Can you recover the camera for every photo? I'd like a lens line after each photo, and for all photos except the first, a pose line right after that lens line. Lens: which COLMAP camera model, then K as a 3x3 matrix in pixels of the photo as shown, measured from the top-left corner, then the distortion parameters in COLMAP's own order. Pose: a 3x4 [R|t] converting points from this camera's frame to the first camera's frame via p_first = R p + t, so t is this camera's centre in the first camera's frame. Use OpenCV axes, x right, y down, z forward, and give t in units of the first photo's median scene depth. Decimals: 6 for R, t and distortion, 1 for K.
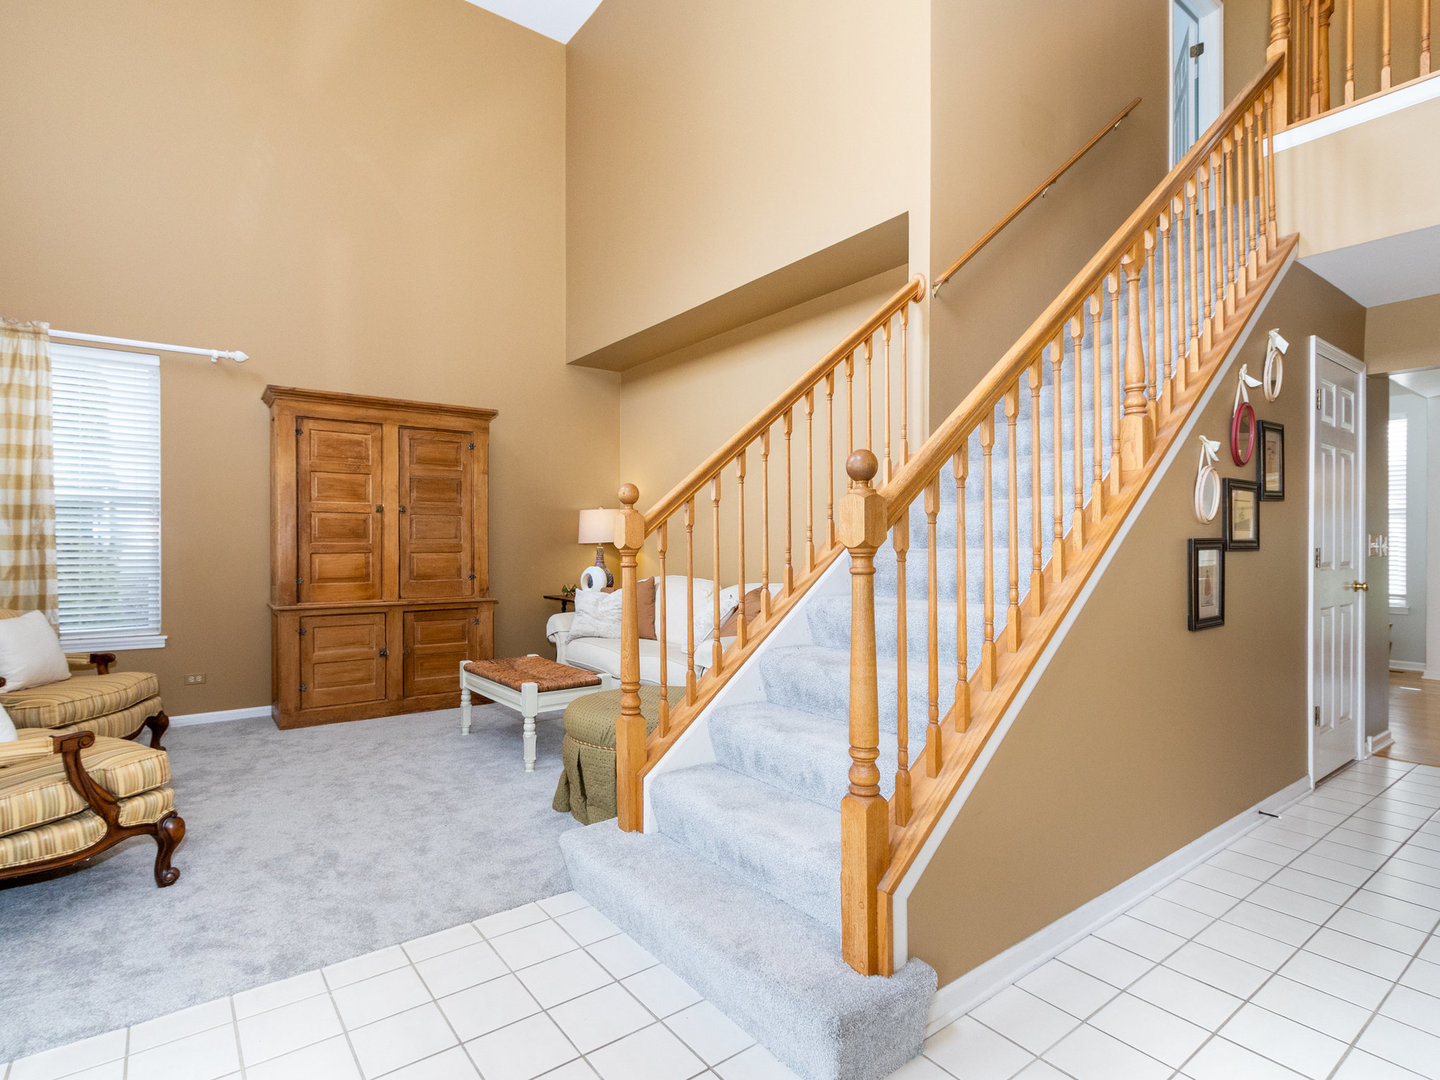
lens RADIAL K [[751.5, 0, 723.1], [0, 751.5, 545.0], [0, 0, 1]] dist [0.001874, -0.001200]
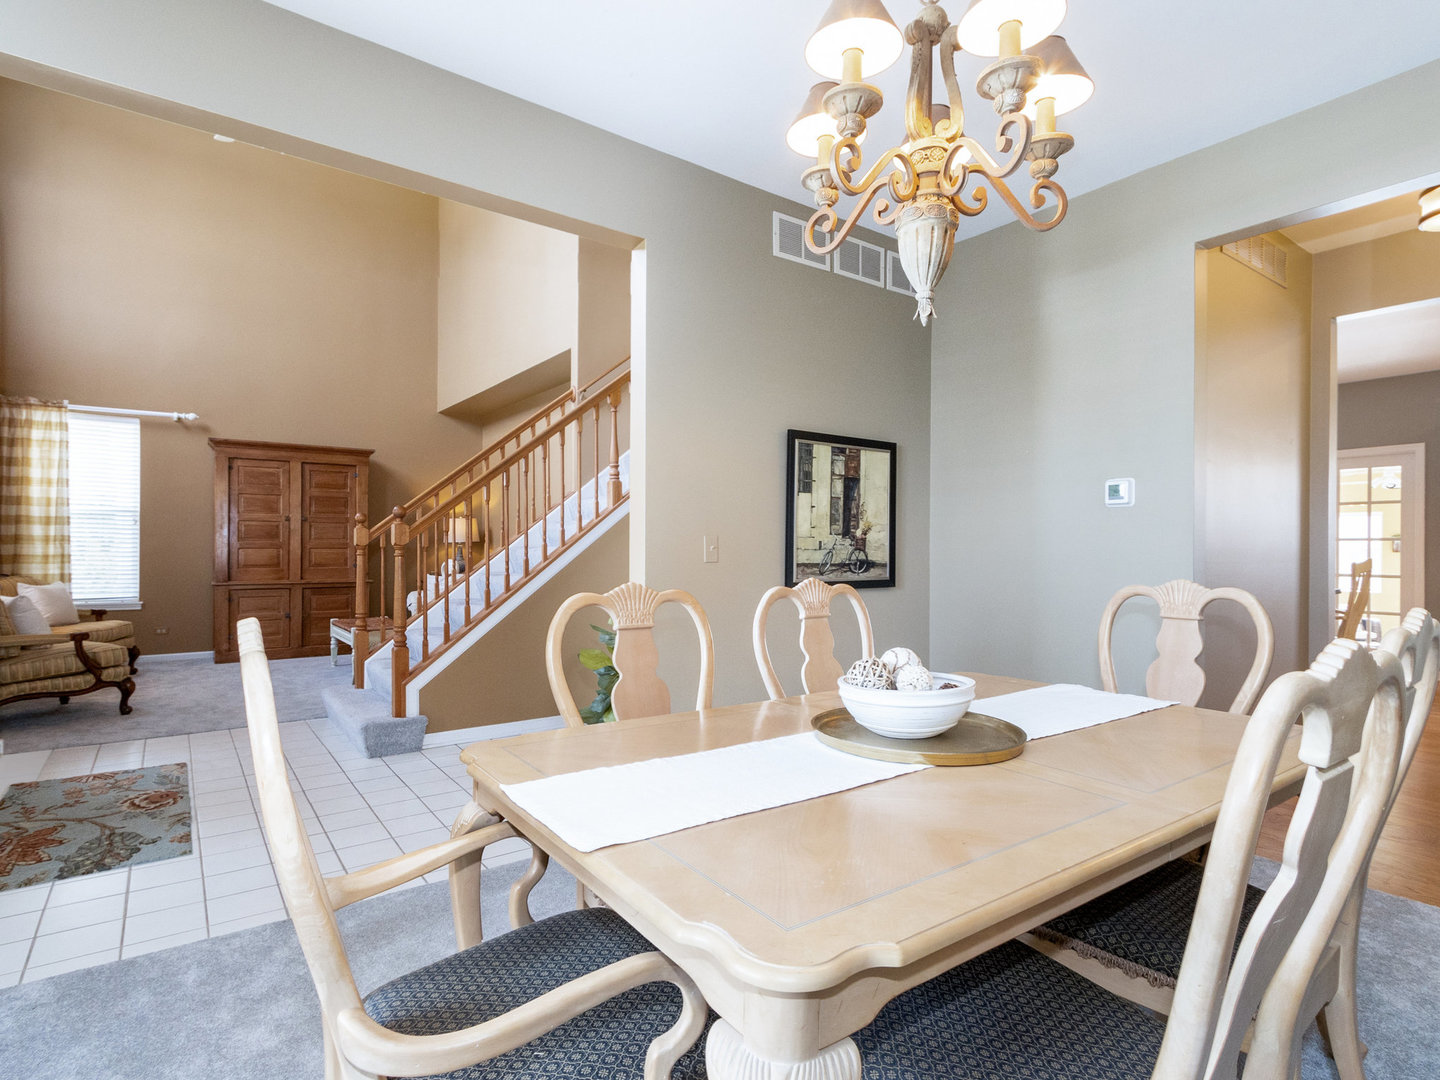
lens RADIAL K [[751.5, 0, 717.7], [0, 751.5, 540.6], [0, 0, 1]] dist [0.001874, -0.001200]
pose [[0.999895, 0.005756, -0.013315, 0.432801], [-0.005834, 0.999966, -0.005849, -0.000934], [0.013281, 0.005926, 0.999894, -0.493990]]
